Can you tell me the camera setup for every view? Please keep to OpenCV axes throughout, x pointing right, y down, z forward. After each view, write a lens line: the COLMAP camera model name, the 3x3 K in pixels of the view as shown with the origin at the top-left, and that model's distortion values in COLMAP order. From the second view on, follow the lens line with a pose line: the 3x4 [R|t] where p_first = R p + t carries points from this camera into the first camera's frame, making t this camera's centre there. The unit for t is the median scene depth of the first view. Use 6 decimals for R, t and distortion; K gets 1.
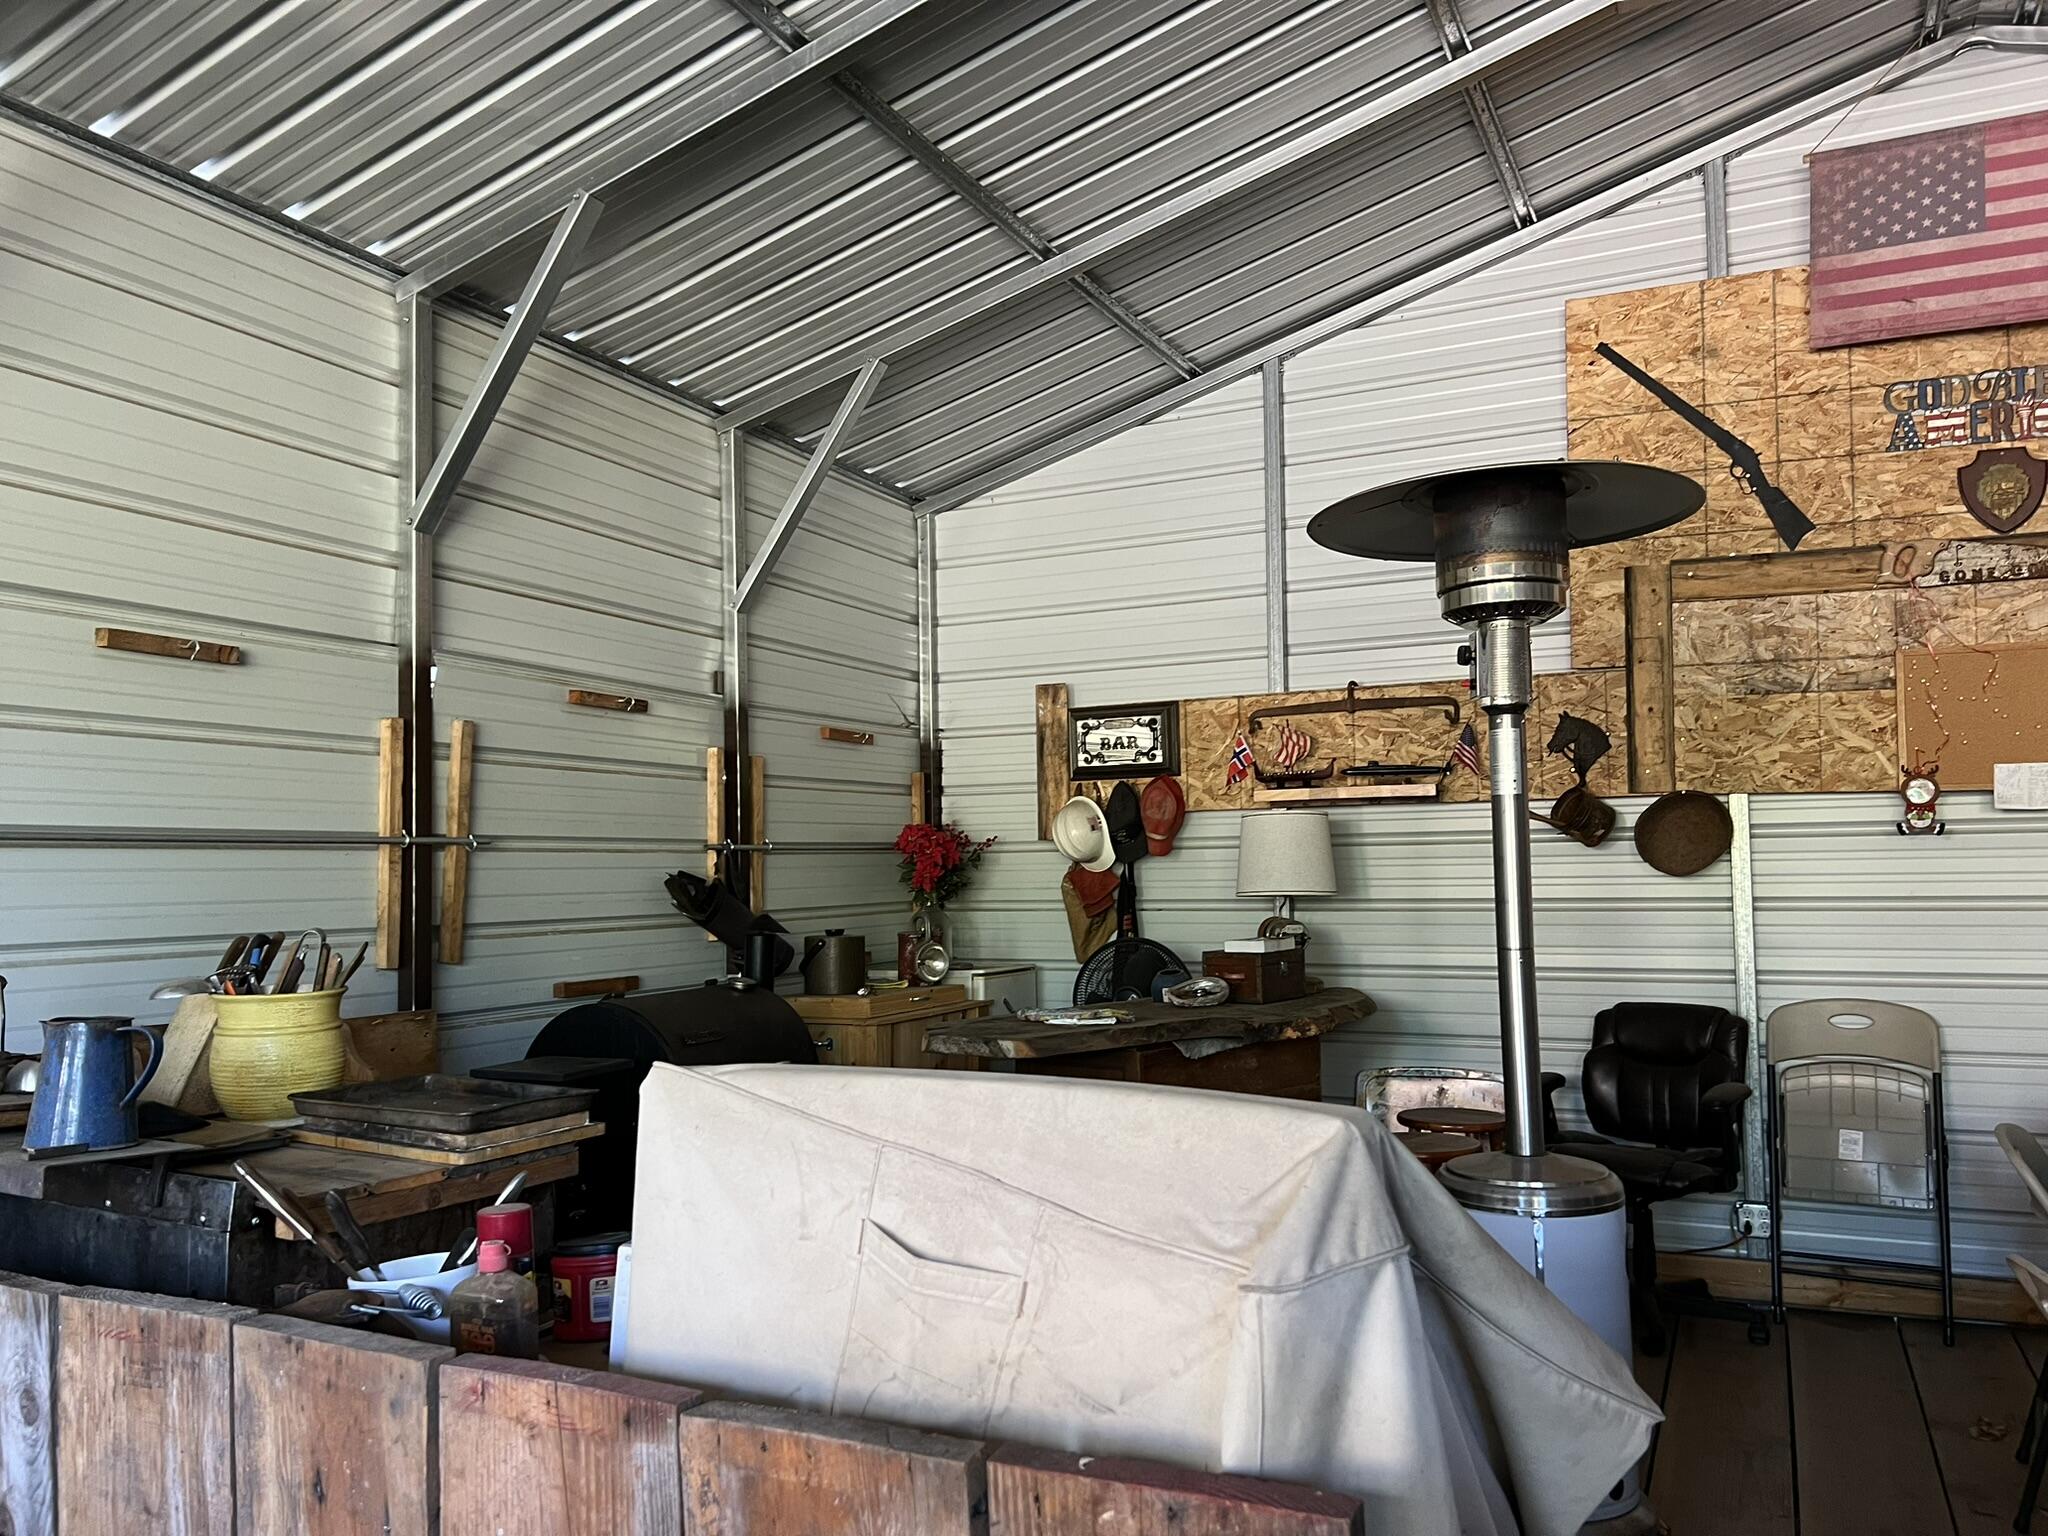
lens RADIAL K [[1540.4, 0, 996.8], [0, 1540.4, 796.0], [0, 0, 1]] dist [0.094429, -0.090270]
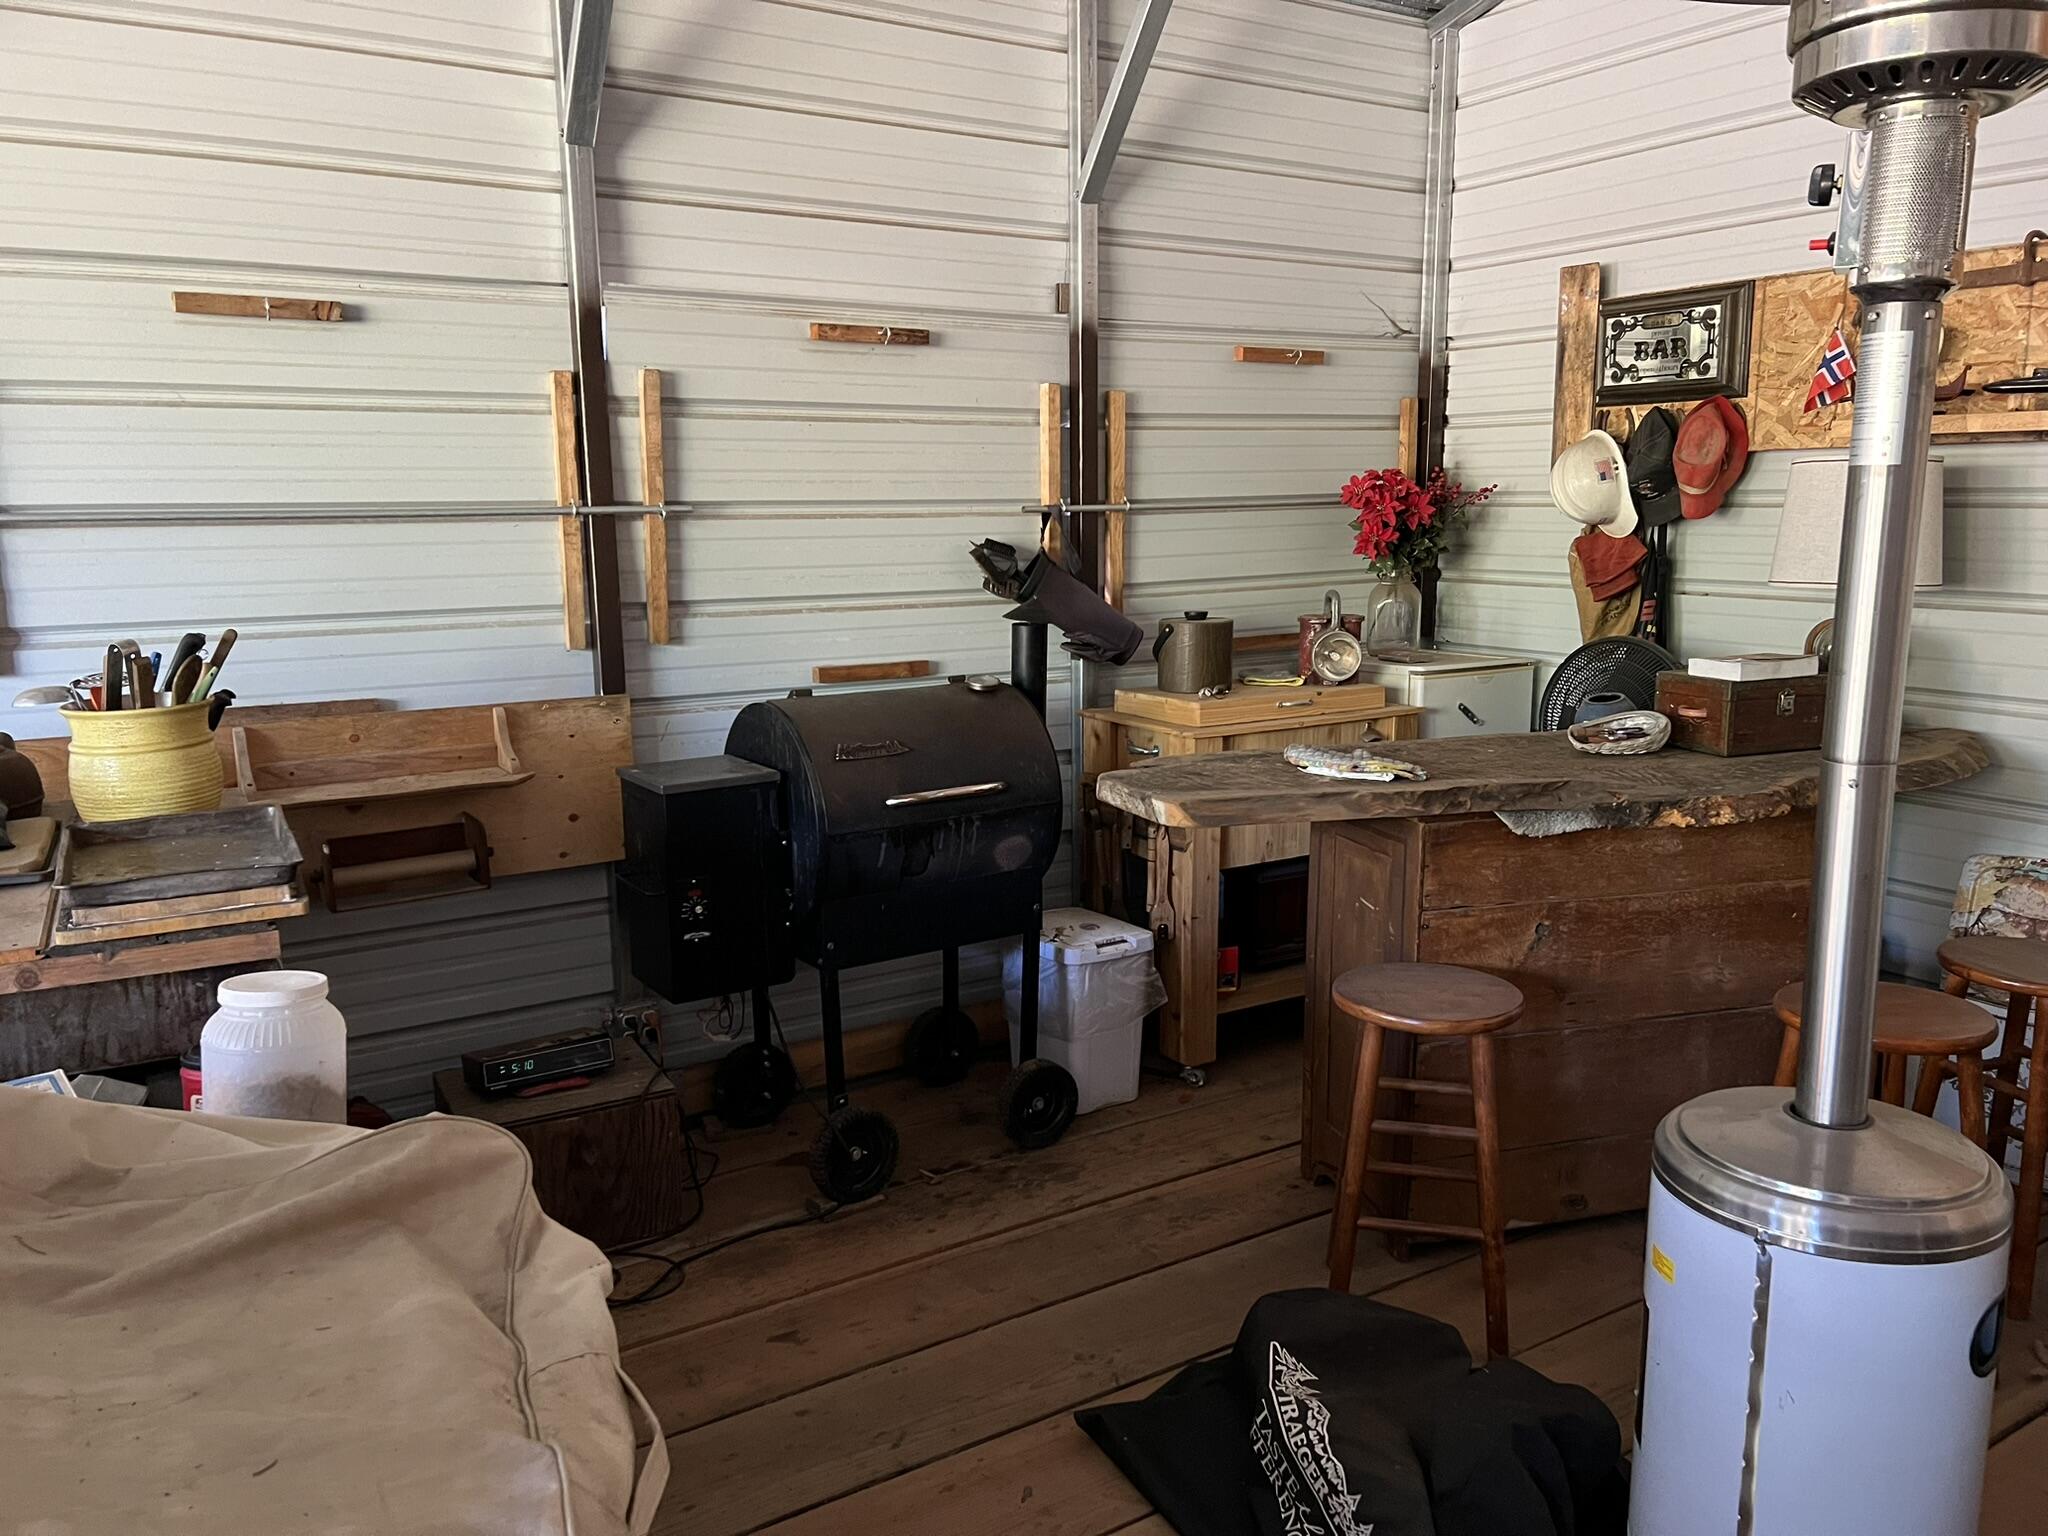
lens RADIAL K [[1547.3, 0, 1034.8], [0, 1547.3, 777.7], [0, 0, 1]] dist [0.037505, -0.046744]
pose [[0.850875, 0.102375, -0.515297, 0.234196], [0.022775, 0.972721, 0.230859, -0.016267], [0.524875, -0.208168, 0.825332, 0.256299]]
